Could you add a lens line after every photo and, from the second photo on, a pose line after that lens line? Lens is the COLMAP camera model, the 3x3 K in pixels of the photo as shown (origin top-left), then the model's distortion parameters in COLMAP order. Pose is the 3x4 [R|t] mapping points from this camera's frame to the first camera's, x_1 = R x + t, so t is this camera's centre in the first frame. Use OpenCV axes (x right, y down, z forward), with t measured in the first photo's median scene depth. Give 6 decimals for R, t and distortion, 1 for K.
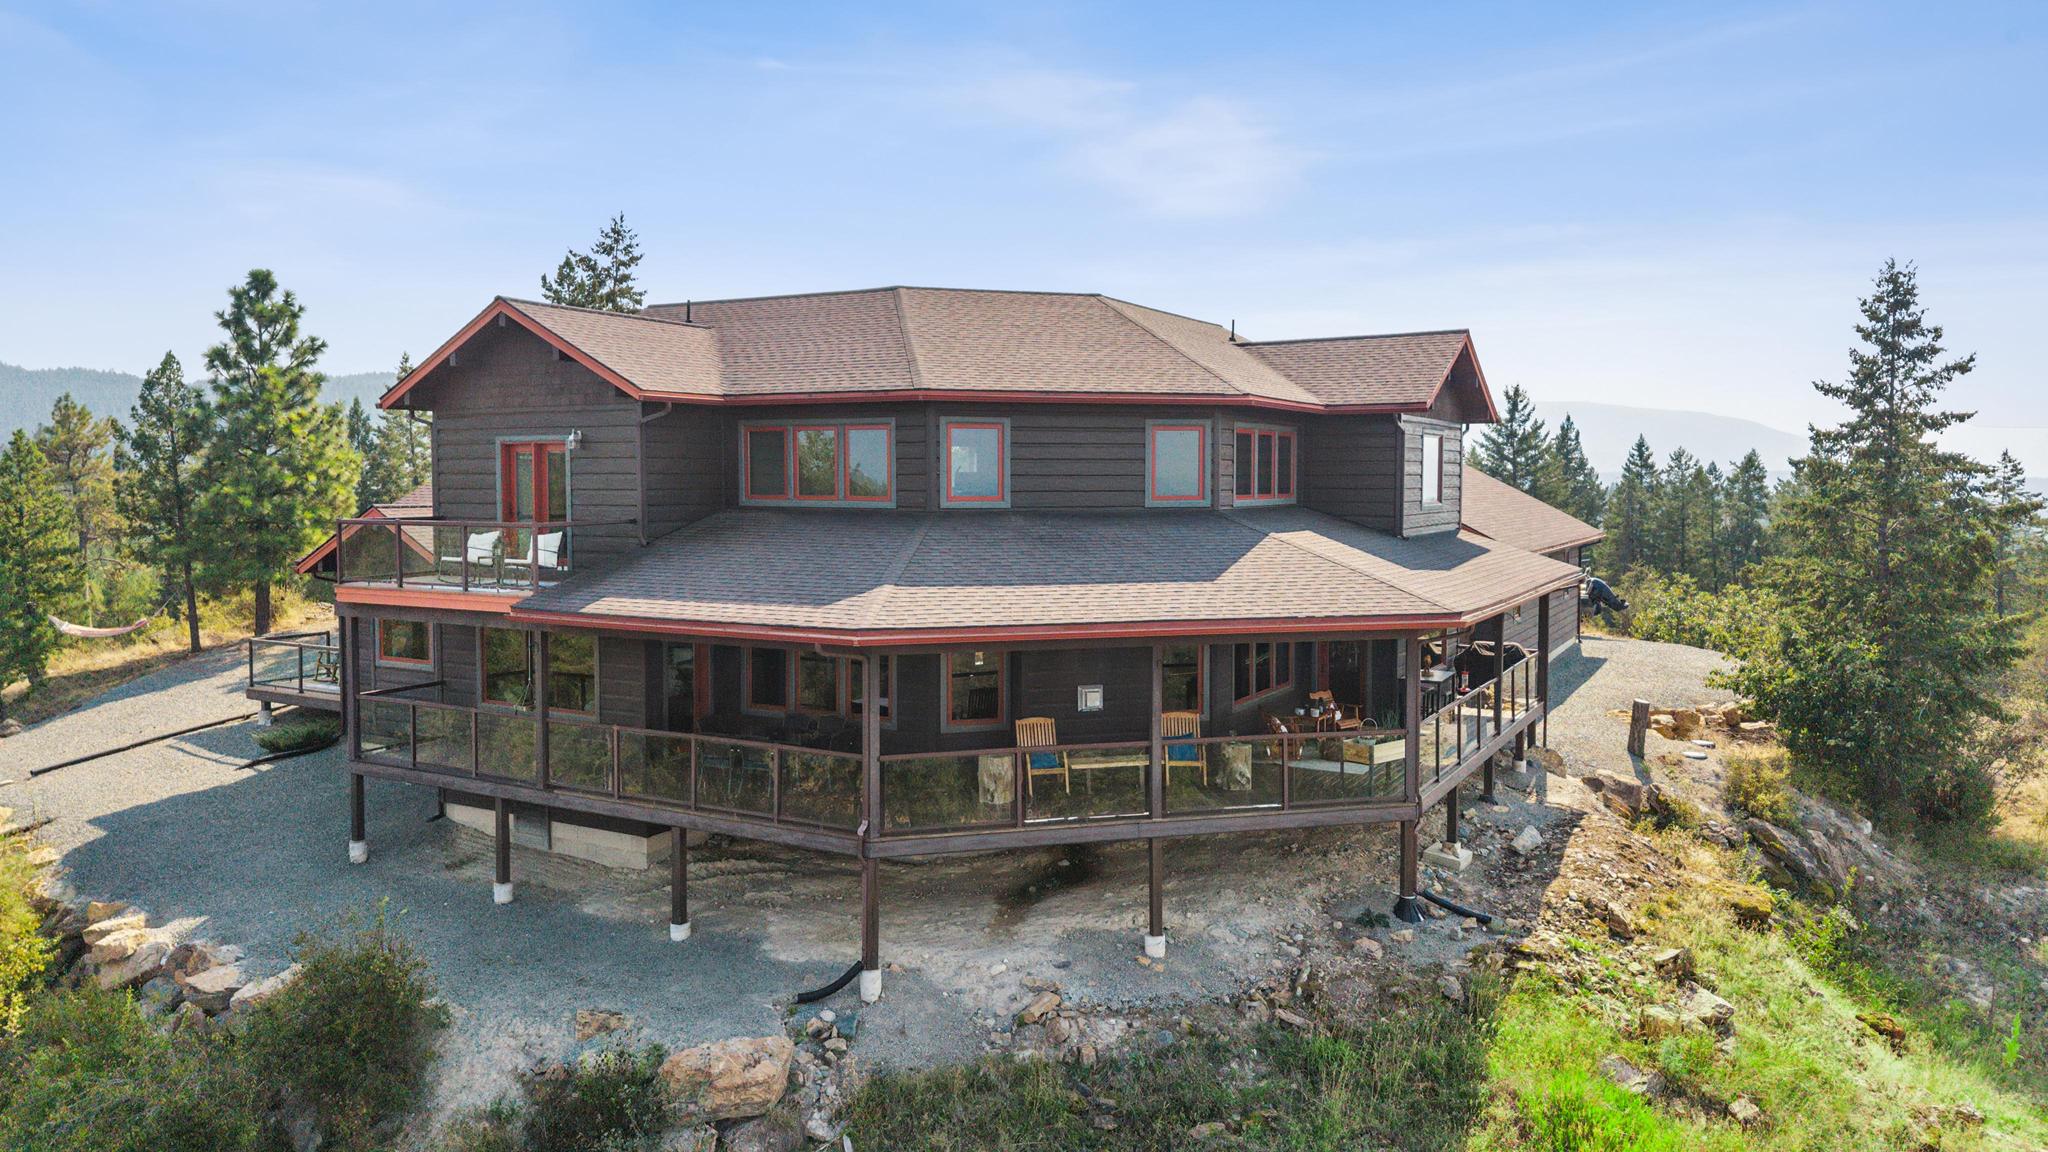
lens RADIAL K [[1383.1, 0, 1017.7], [0, 1383.1, 566.3], [0, 0, 1]] dist [0.015036, -0.004390]
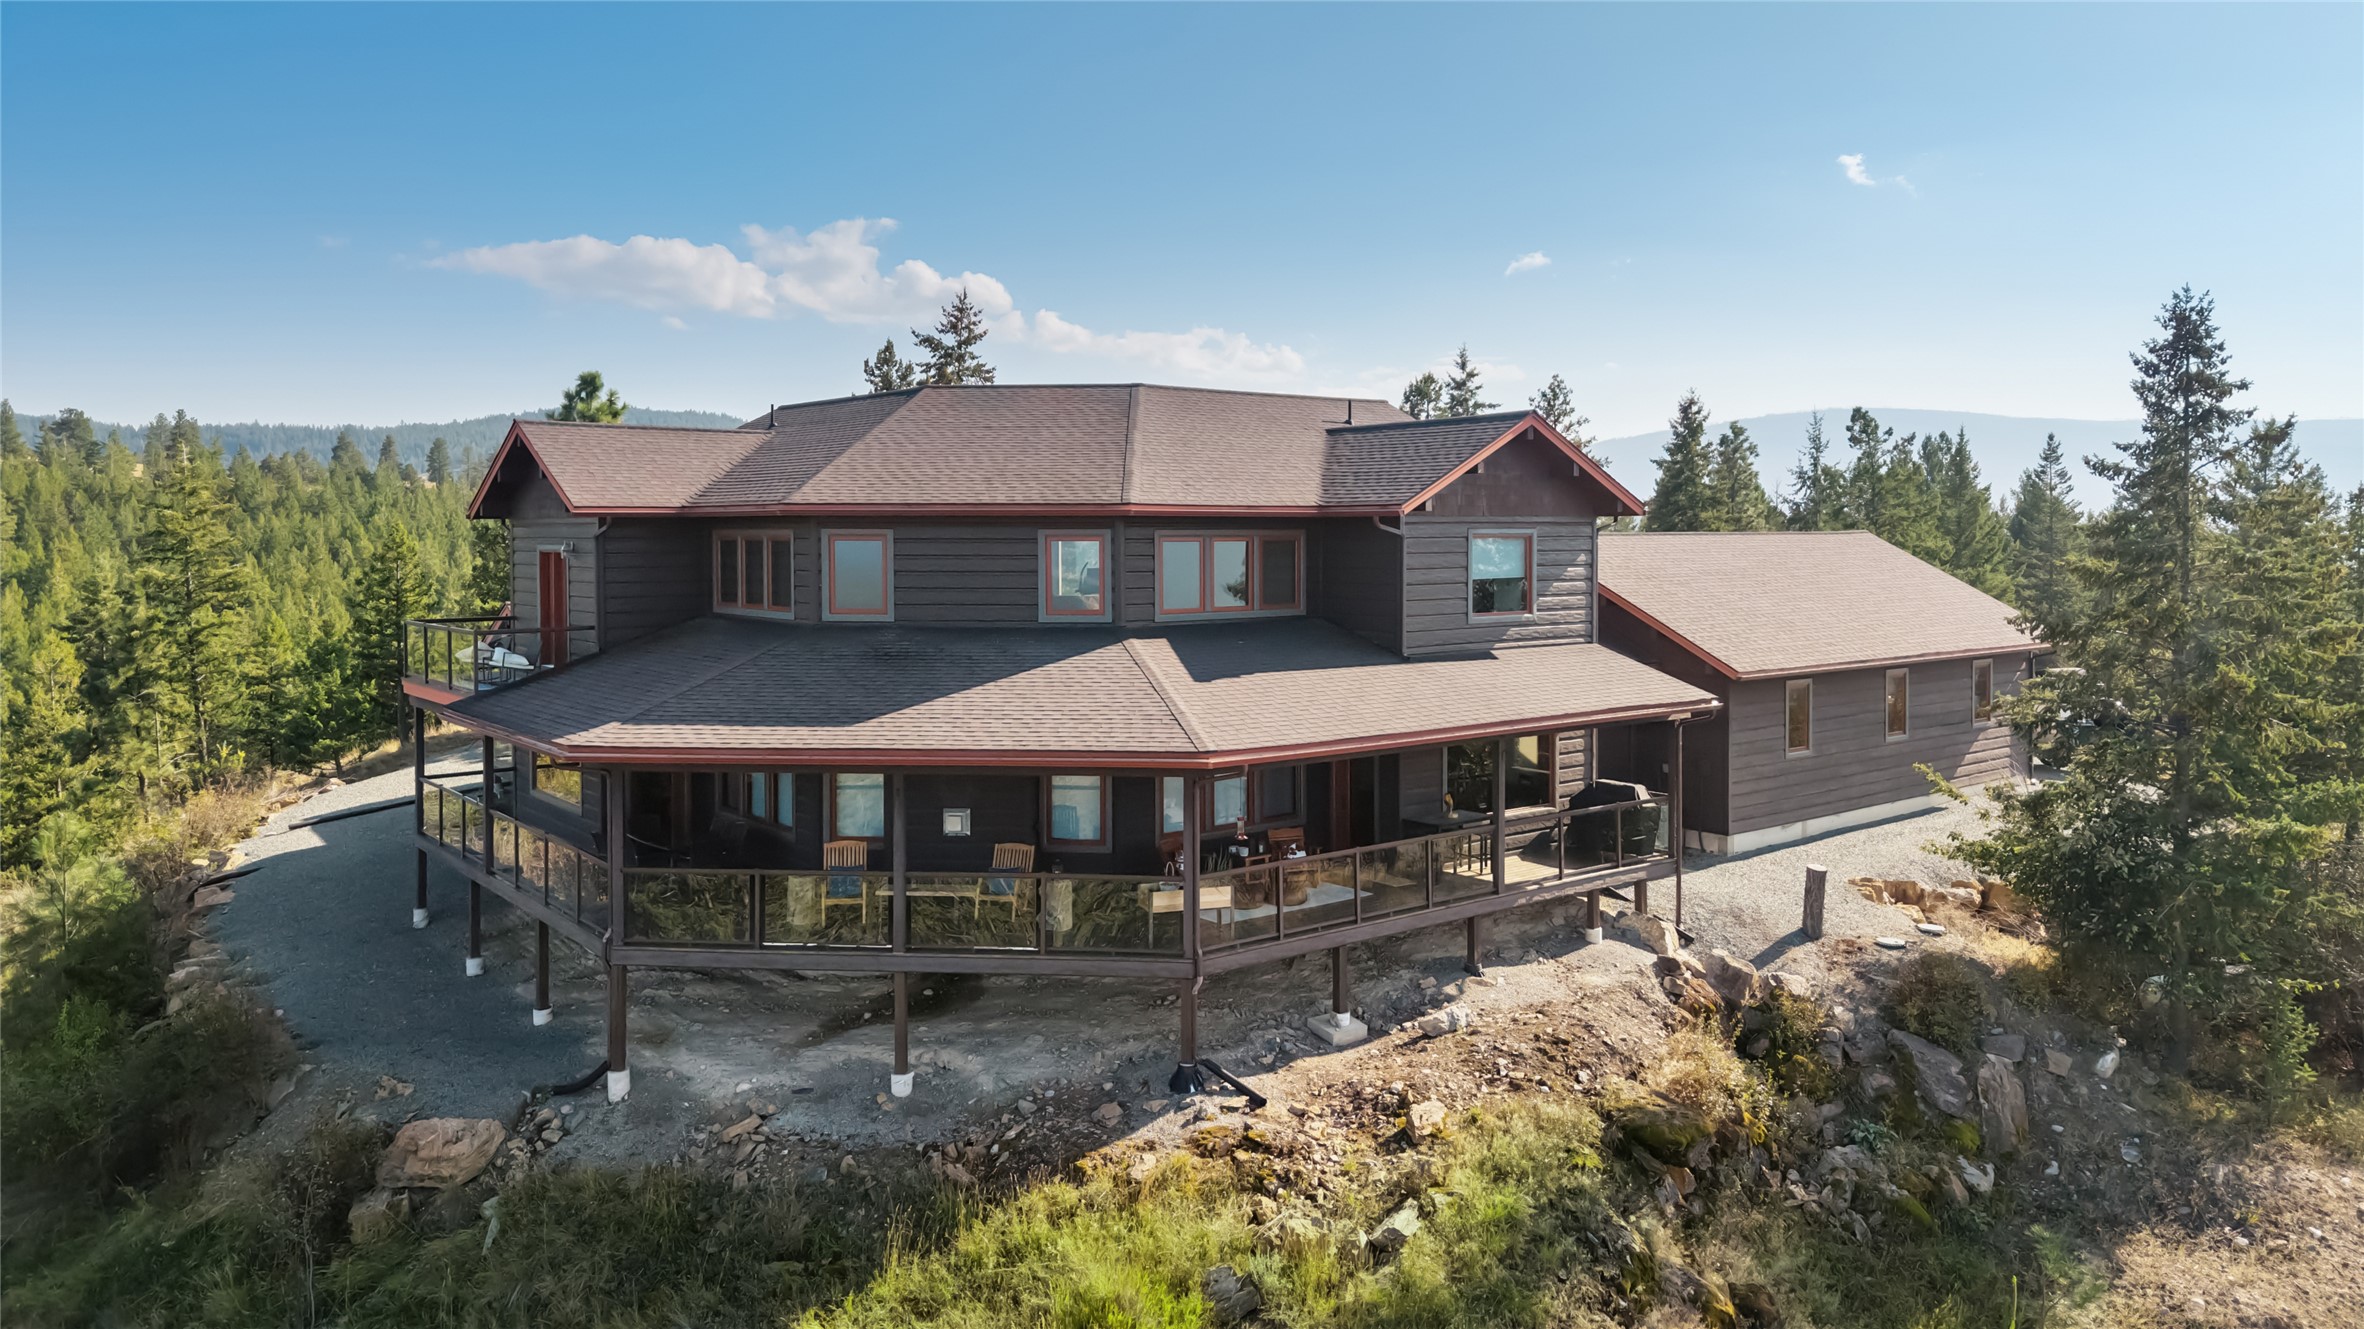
lens RADIAL K [[1610.0, 0, 1190.0], [0, 1610.0, 623.0], [0, 0, 1]] dist [0.034271, -0.001526]
pose [[0.928996, 0.018229, -0.369640, 0.591920], [-0.021683, 0.999751, -0.005192, -0.038701], [0.369454, 0.012838, 0.929160, 0.018061]]
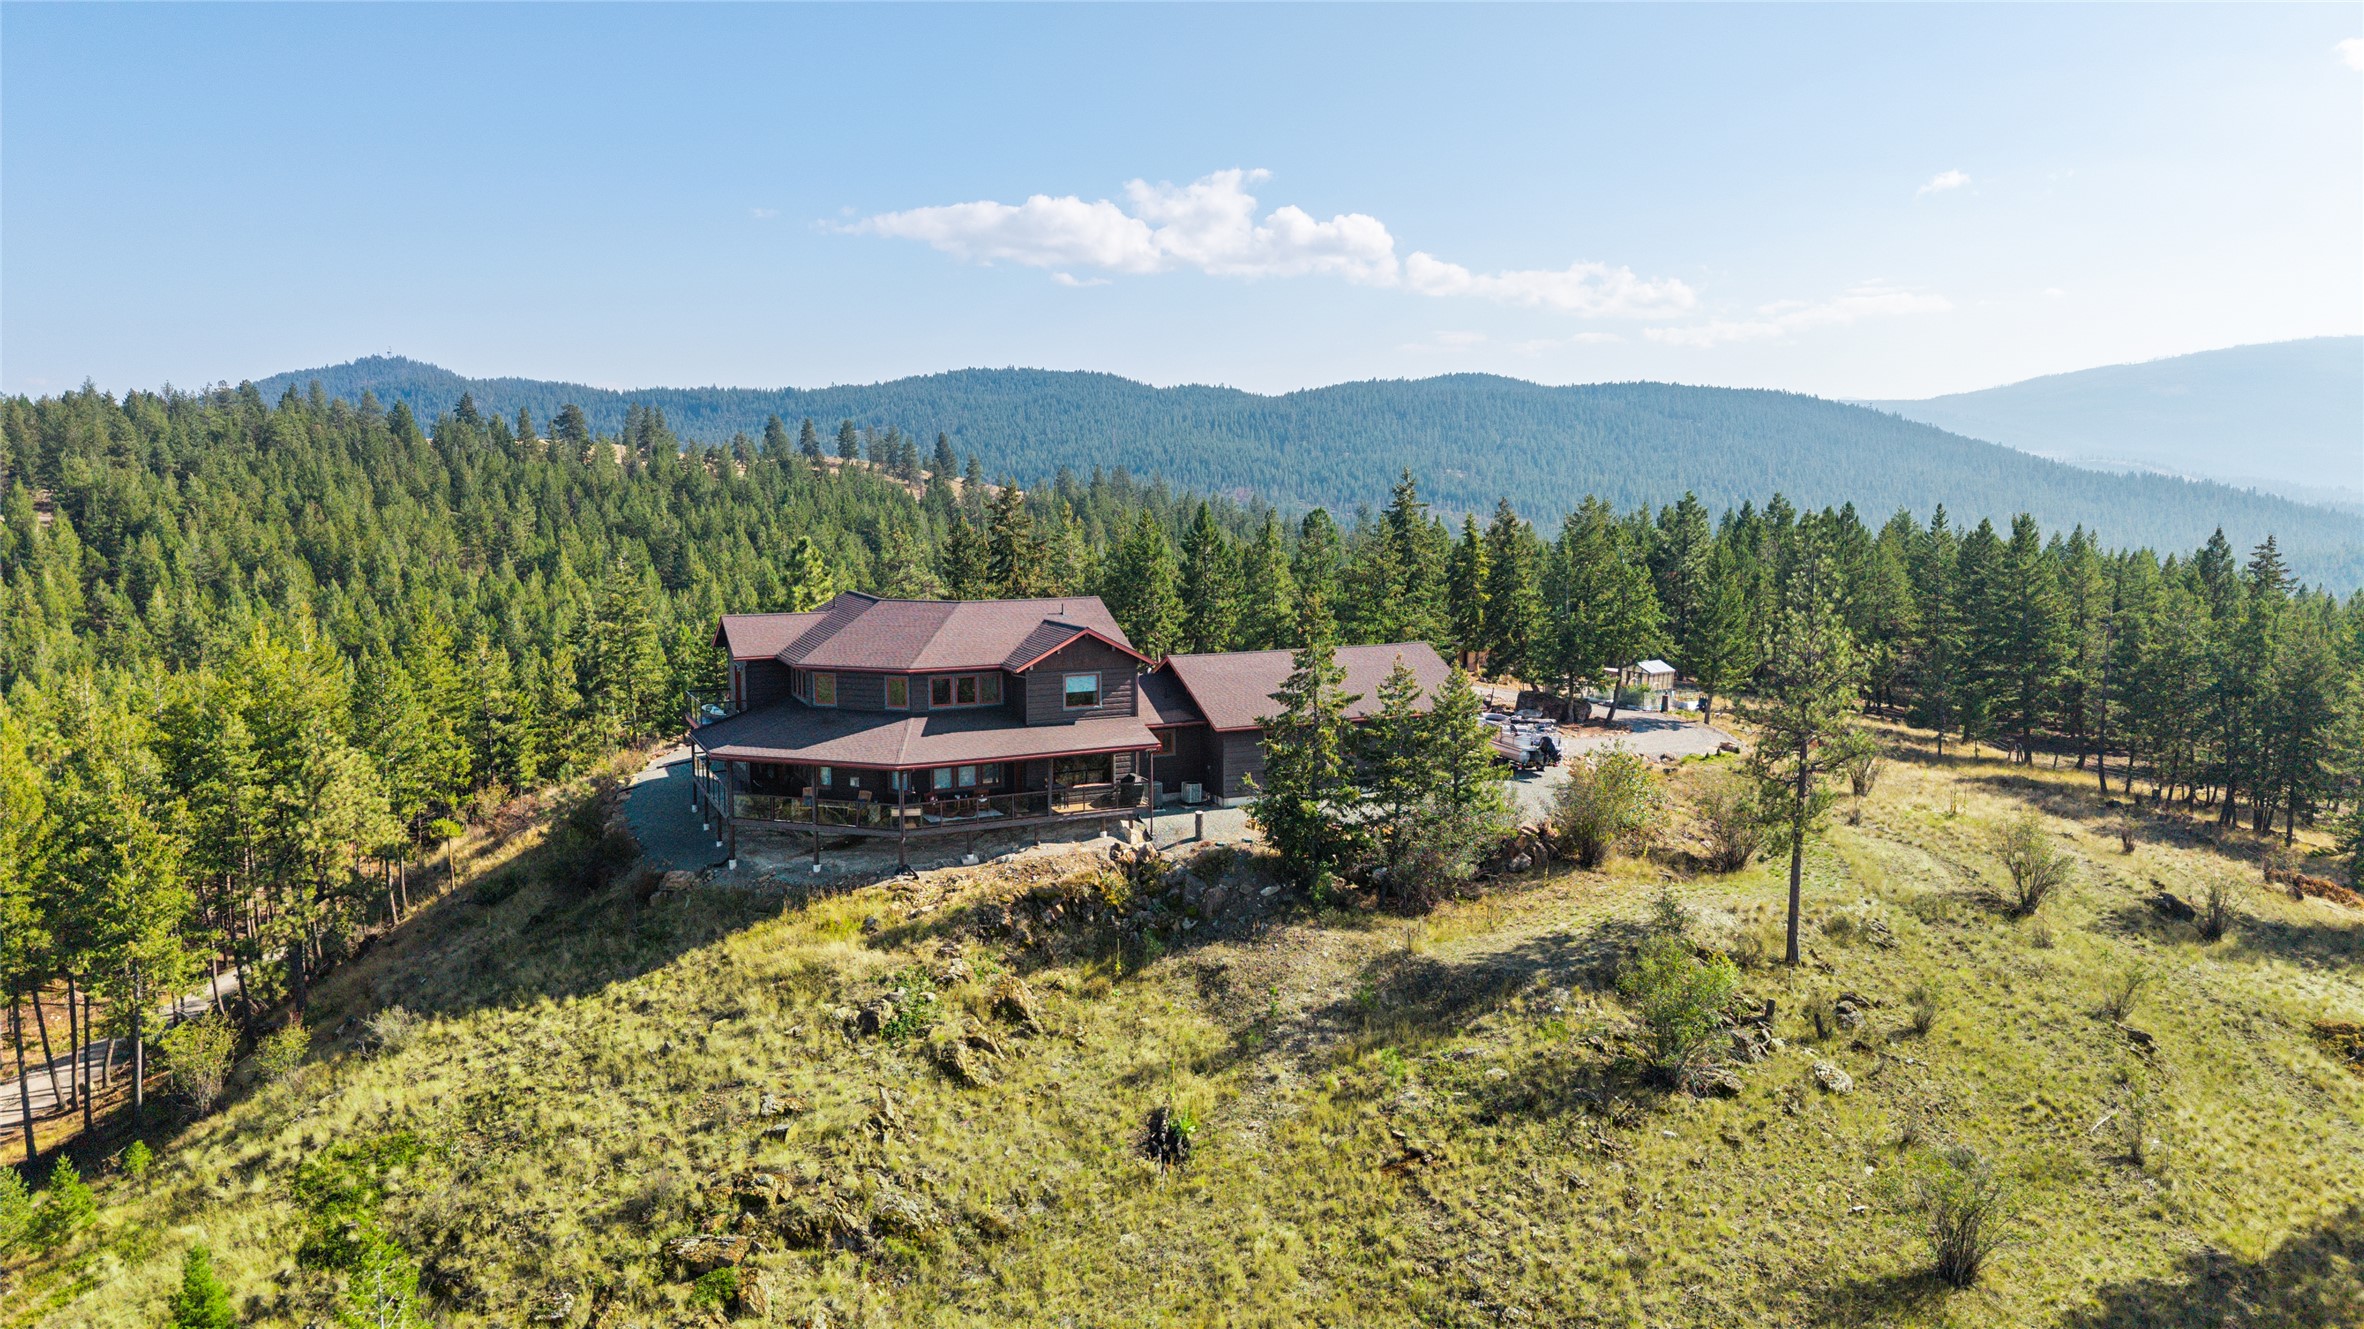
lens RADIAL K [[1596.9, 0, 1191.1], [0, 1596.9, 727.5], [0, 0, 1]] dist [0.146664, -0.001036]
pose [[0.812744, 0.087046, -0.576082, 2.236238], [-0.031943, 0.993946, 0.105120, -0.335736], [0.581744, -0.067034, 0.810605, -1.060396]]
